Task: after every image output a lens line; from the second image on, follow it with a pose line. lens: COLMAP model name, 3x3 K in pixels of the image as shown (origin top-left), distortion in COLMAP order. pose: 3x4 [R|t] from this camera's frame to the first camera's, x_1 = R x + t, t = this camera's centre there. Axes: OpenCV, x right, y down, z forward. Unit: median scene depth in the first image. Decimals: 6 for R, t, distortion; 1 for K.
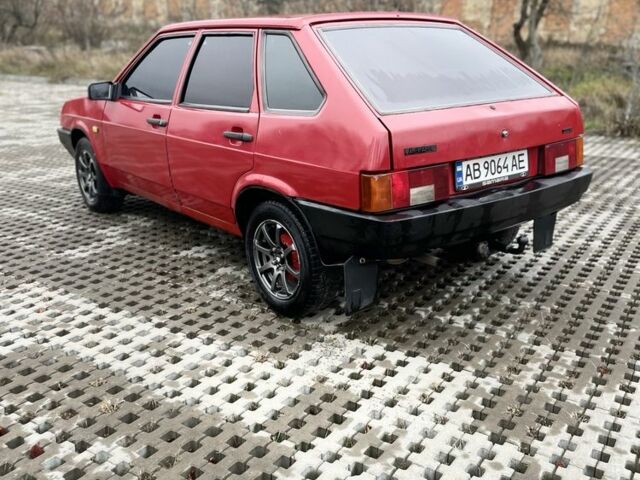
lens RADIAL K [[636.3, 0, 320.0], [0, 636.3, 240.0], [0, 0, 1]] dist [0.155781, -0.313444]
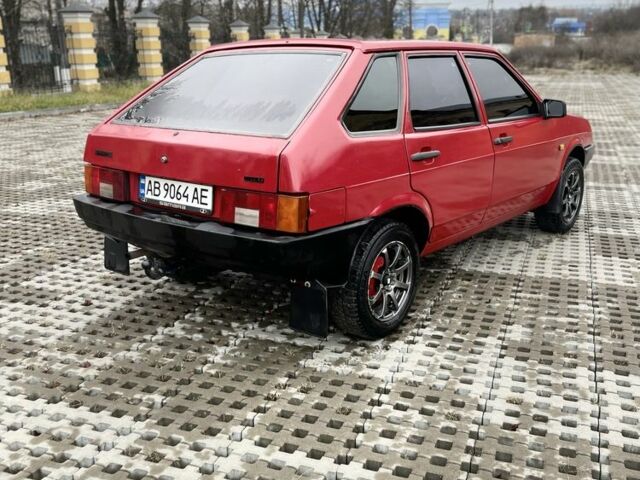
lens RADIAL K [[636.3, 0, 320.0], [0, 636.3, 240.0], [0, 0, 1]] dist [0.155781, -0.313444]
pose [[0.215732, 0.267548, -0.939083, 1.307424], [-0.277368, 0.938904, 0.203778, -0.315785], [0.936230, 0.216511, 0.276761, 0.961482]]
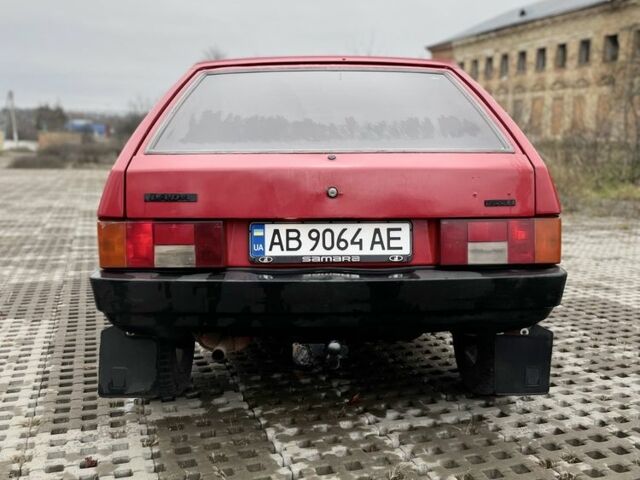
lens RADIAL K [[636.3, 0, 320.0], [0, 636.3, 240.0], [0, 0, 1]] dist [0.155781, -0.313444]
pose [[0.804940, 0.082928, -0.587532, 0.682998], [-0.180965, 0.977321, -0.109982, -0.033002], [0.565087, 0.194852, 0.801692, 0.429980]]
